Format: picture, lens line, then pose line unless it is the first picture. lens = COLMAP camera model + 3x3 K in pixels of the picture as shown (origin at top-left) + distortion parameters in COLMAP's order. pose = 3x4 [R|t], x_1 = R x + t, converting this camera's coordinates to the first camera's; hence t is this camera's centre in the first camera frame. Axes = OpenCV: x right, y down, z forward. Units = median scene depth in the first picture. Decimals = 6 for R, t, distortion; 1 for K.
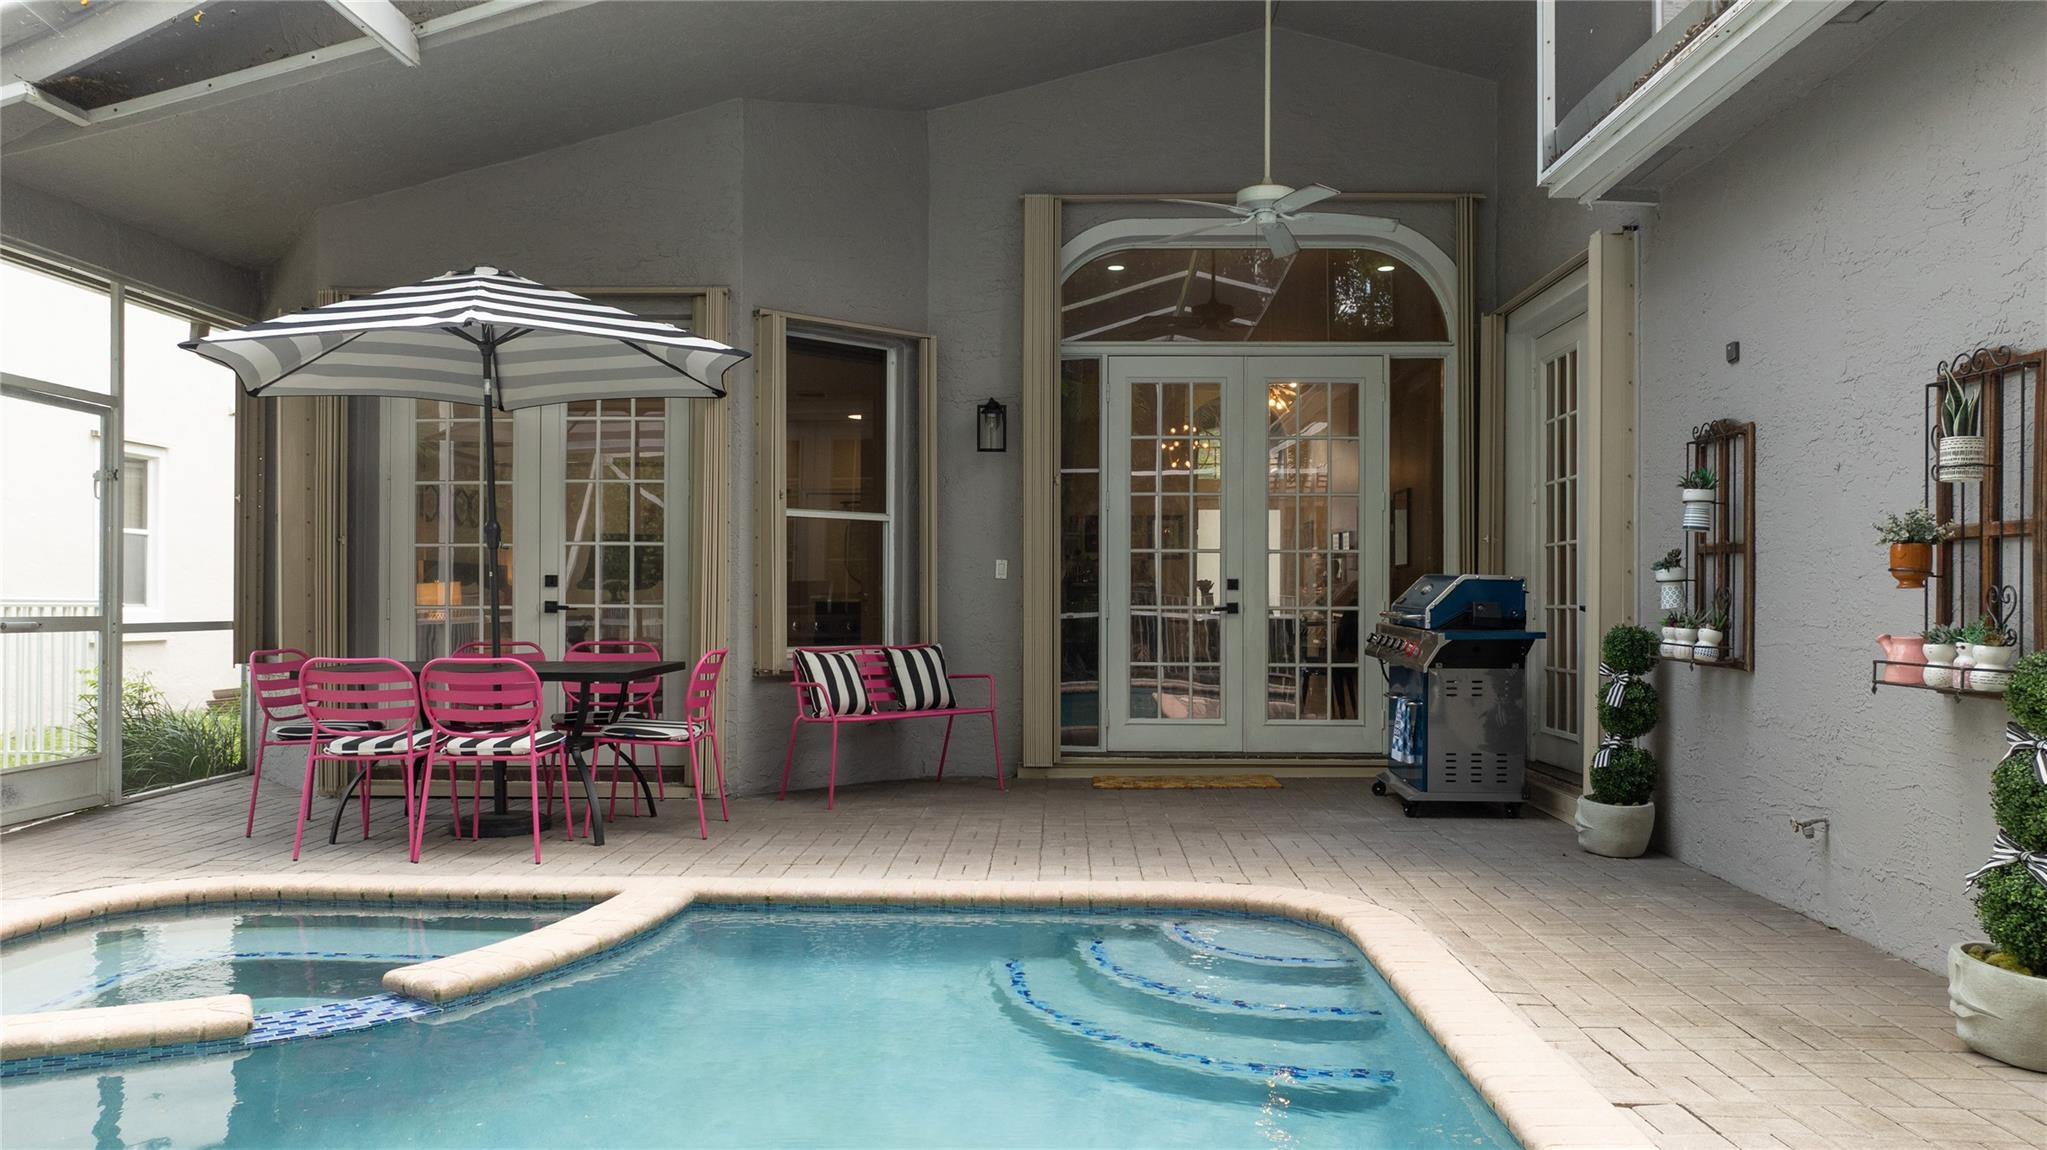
lens RADIAL K [[1512.0, 0, 1031.6], [0, 1512.0, 606.9], [0, 0, 1]] dist [-0.013823, -0.003844]
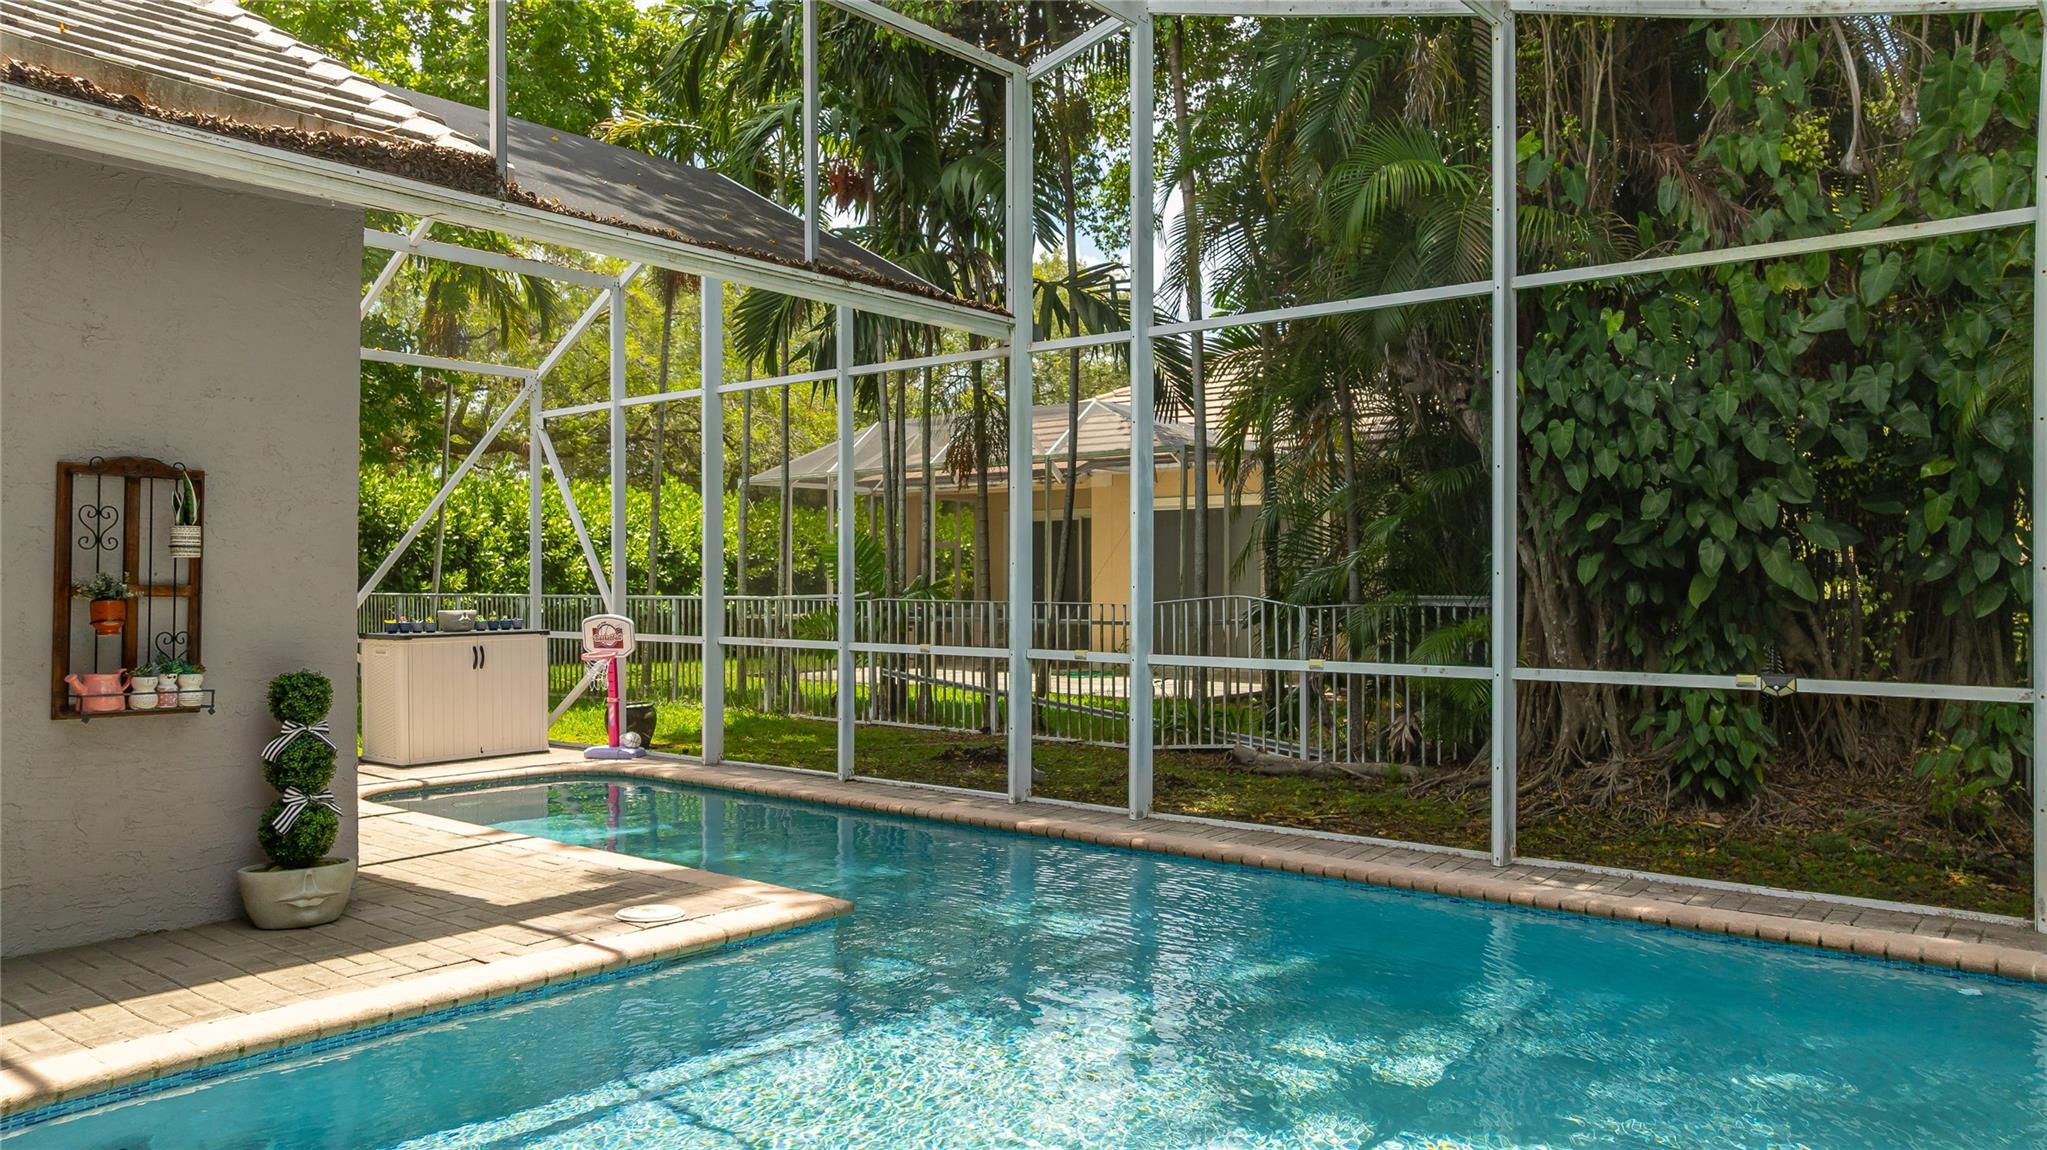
lens RADIAL K [[1440.8, 0, 1041.0], [0, 1440.8, 569.7], [0, 0, 1]] dist [-0.024416, 0.023834]
pose [[-0.792425, 0.001823, 0.609966, -0.415985], [-0.003203, 0.999969, -0.007149, -0.033089], [-0.609961, -0.007618, -0.792395, 0.802365]]
